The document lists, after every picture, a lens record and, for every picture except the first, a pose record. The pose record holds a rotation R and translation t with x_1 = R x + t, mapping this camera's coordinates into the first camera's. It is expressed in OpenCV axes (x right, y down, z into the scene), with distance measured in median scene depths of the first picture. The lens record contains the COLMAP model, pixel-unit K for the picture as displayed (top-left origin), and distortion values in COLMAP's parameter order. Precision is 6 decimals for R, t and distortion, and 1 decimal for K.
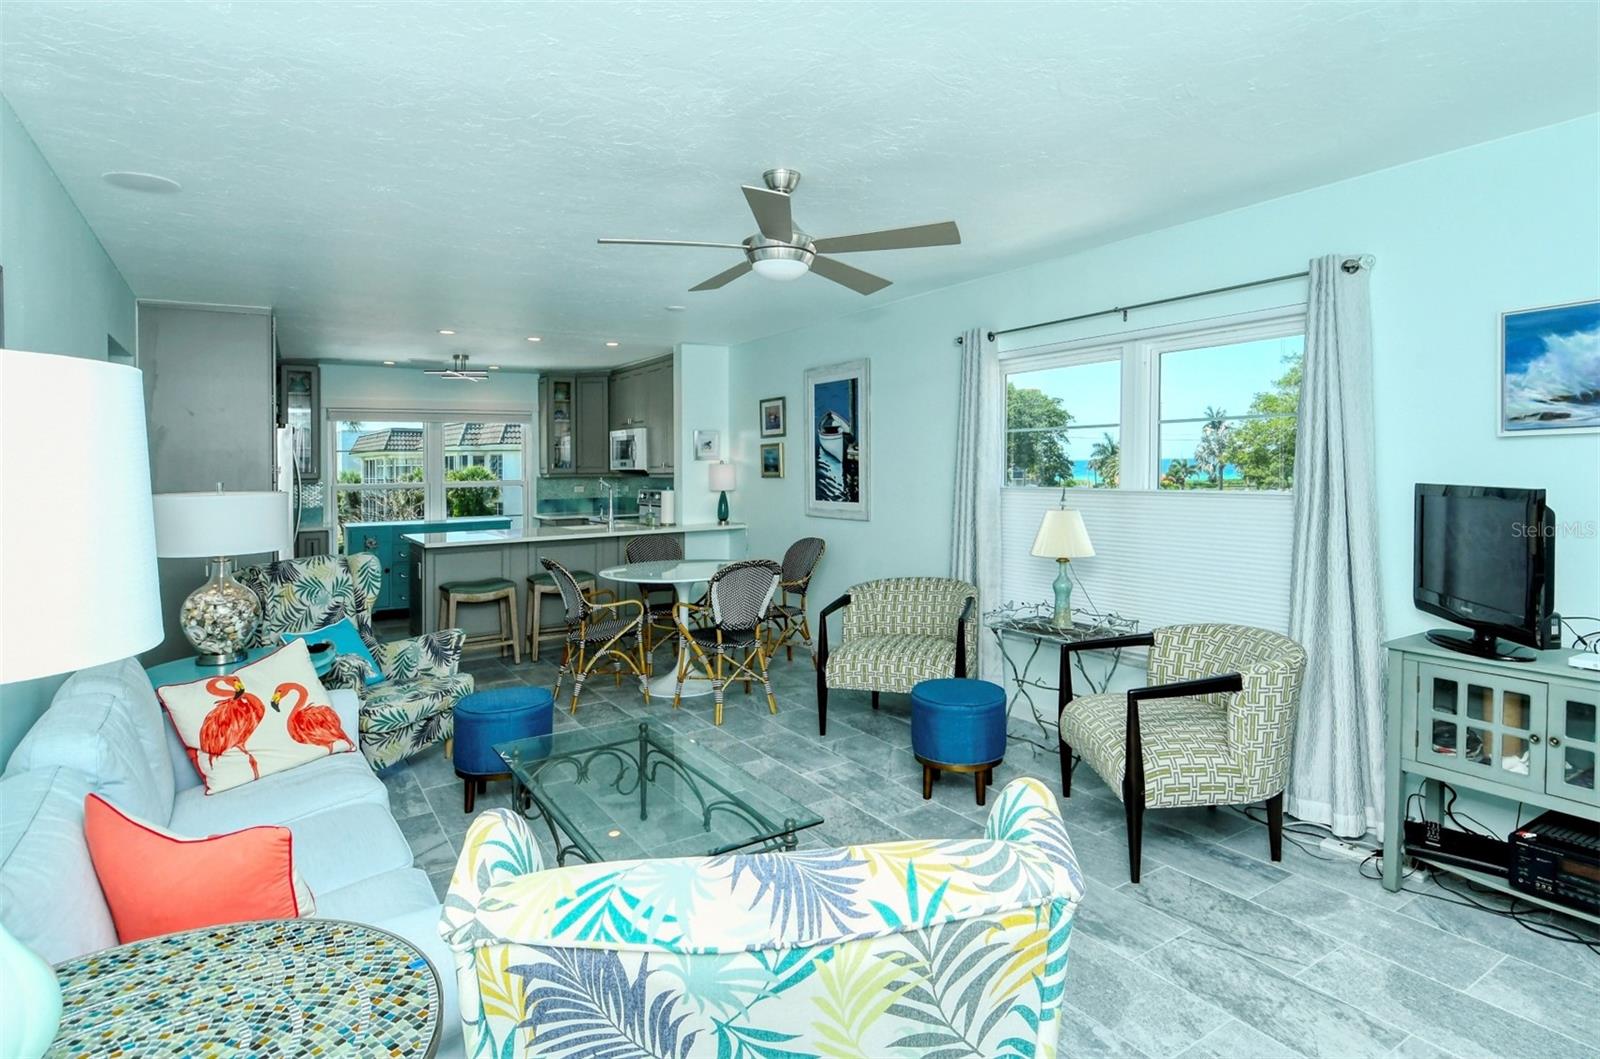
lens RADIAL K [[811.7, 0, 797.4], [0, 811.7, 468.4], [0, 0, 1]] dist [0.017954, -0.000165]
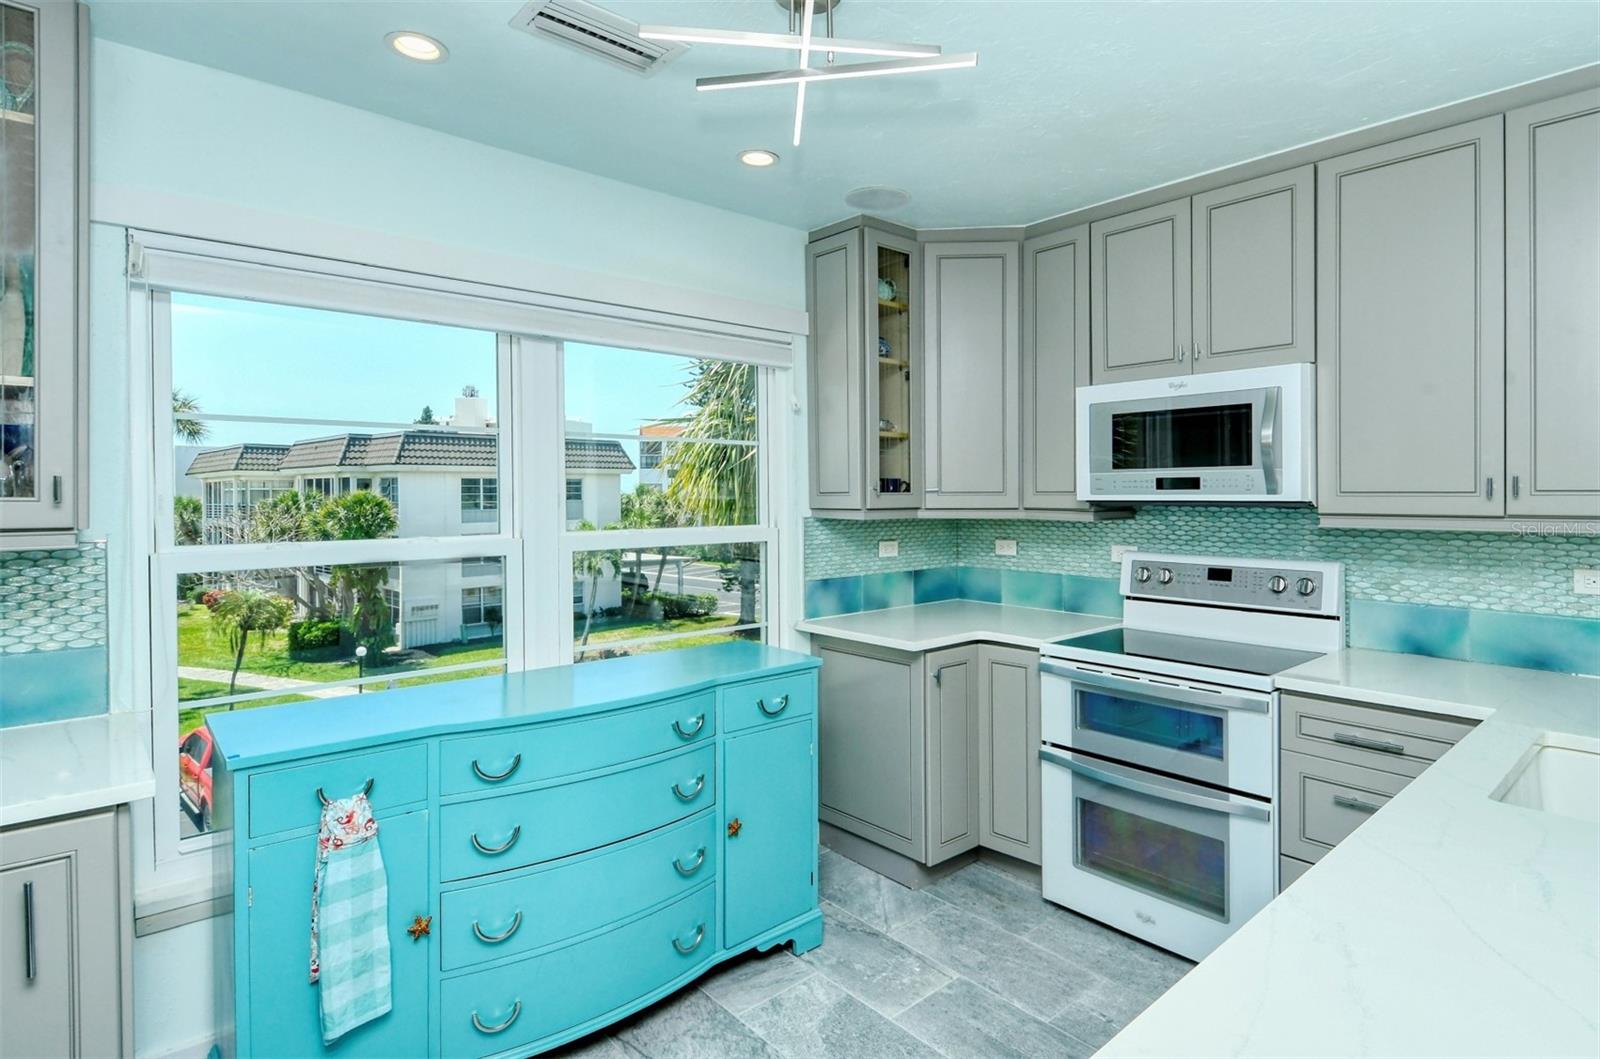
lens RADIAL K [[803.4, 0, 828.9], [0, 803.4, 525.7], [0, 0, 1]] dist [0.030333, -0.016041]
pose [[0.985859, 0.002435, 0.167559, -0.551357], [-0.008252, 0.999387, 0.034026, 0.002775], [-0.167374, -0.034928, 0.985275, 0.961452]]
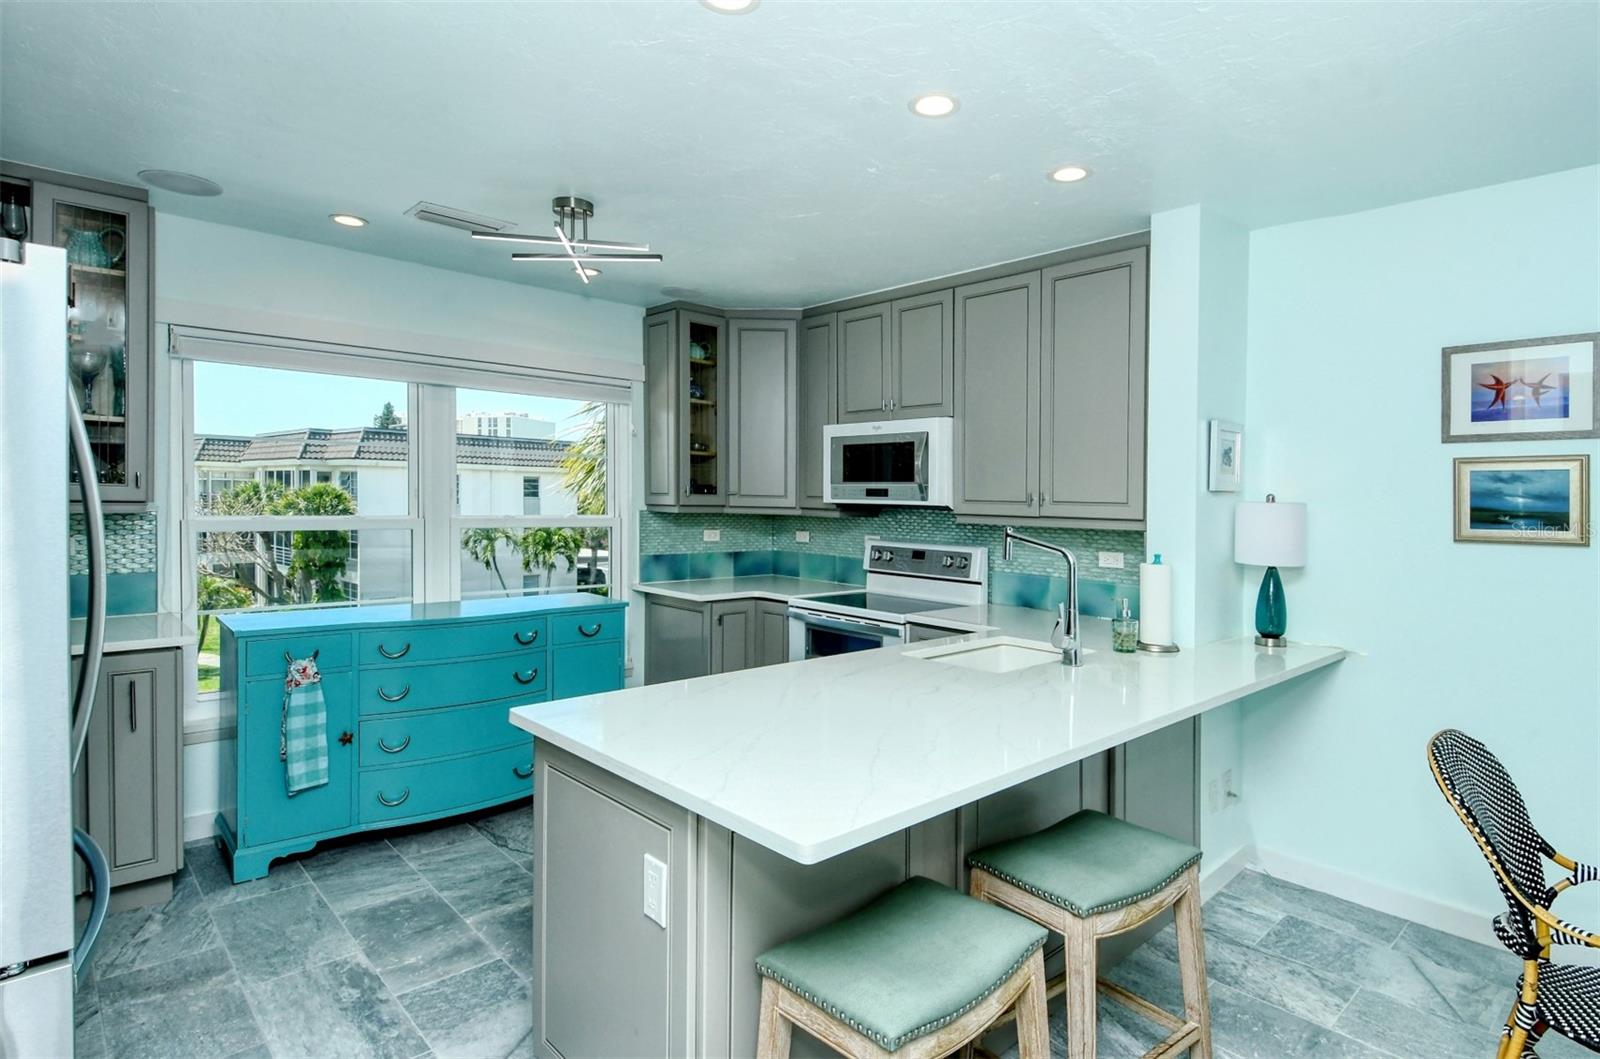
lens RADIAL K [[761.1, 0, 822.6], [0, 761.1, 538.3], [0, 0, 1]] dist [0.003873, -0.000098]
pose [[0.974163, 0.020295, 0.224933, -0.474001], [-0.031596, 0.998406, 0.046759, 0.002916], [-0.223626, -0.052658, 0.973252, 0.764206]]
